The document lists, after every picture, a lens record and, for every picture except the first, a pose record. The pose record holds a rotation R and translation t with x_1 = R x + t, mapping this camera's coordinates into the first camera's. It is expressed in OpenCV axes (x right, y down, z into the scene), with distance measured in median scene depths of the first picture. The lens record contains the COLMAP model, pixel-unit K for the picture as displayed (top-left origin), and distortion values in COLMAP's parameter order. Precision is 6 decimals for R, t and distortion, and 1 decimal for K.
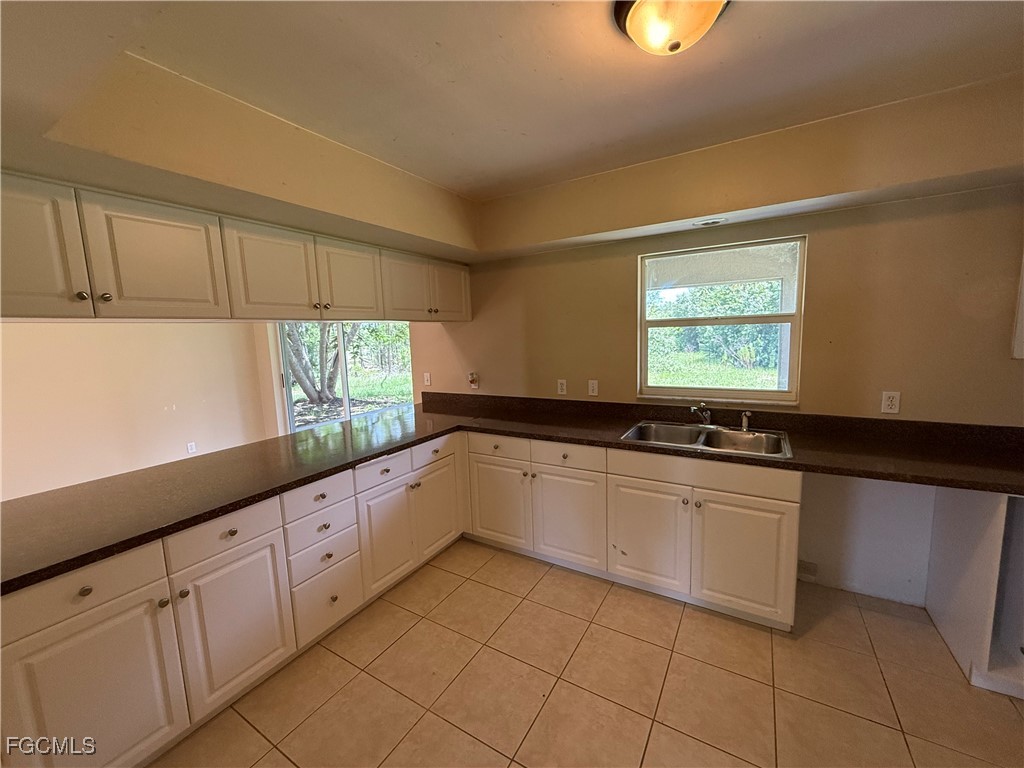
lens RADIAL K [[407.9, 0, 510.9], [0, 407.9, 383.7], [0, 0, 1]] dist [0.000059, 0.000160]
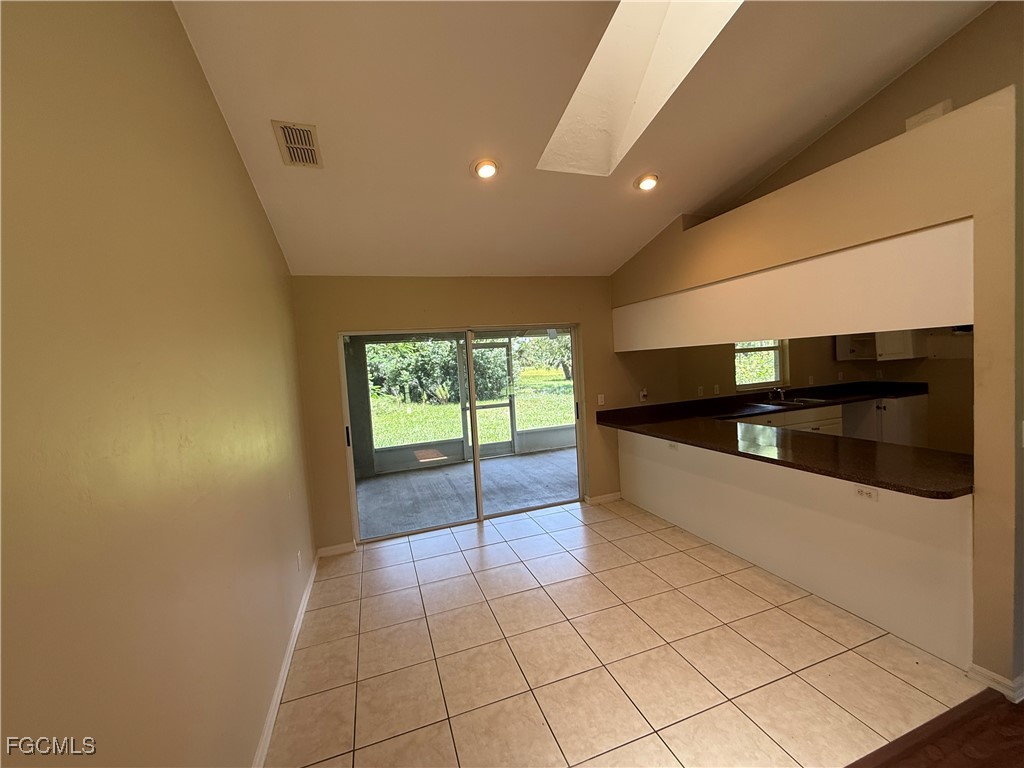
lens RADIAL K [[407.9, 0, 510.1], [0, 407.9, 384.1], [0, 0, 1]] dist [0.000059, 0.000160]
pose [[0.644035, -0.047057, 0.763547, -1.943970], [0.136867, 0.989090, -0.054487, -0.044432], [-0.752653, 0.139596, 0.643449, 0.681980]]
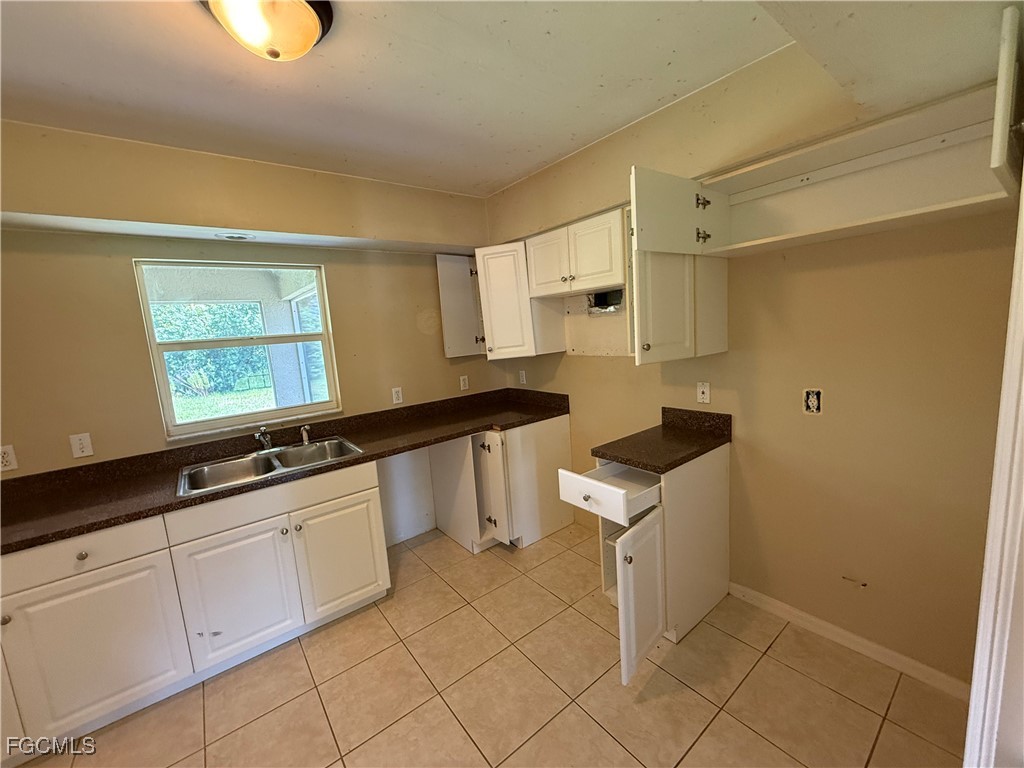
lens RADIAL K [[407.9, 0, 511.4], [0, 407.9, 383.1], [0, 0, 1]] dist [0.000059, 0.000160]
pose [[0.358678, -0.117528, 0.926033, -0.190977], [0.171398, 0.983468, 0.058431, -0.009906], [-0.917591, 0.137763, 0.372892, 0.113838]]
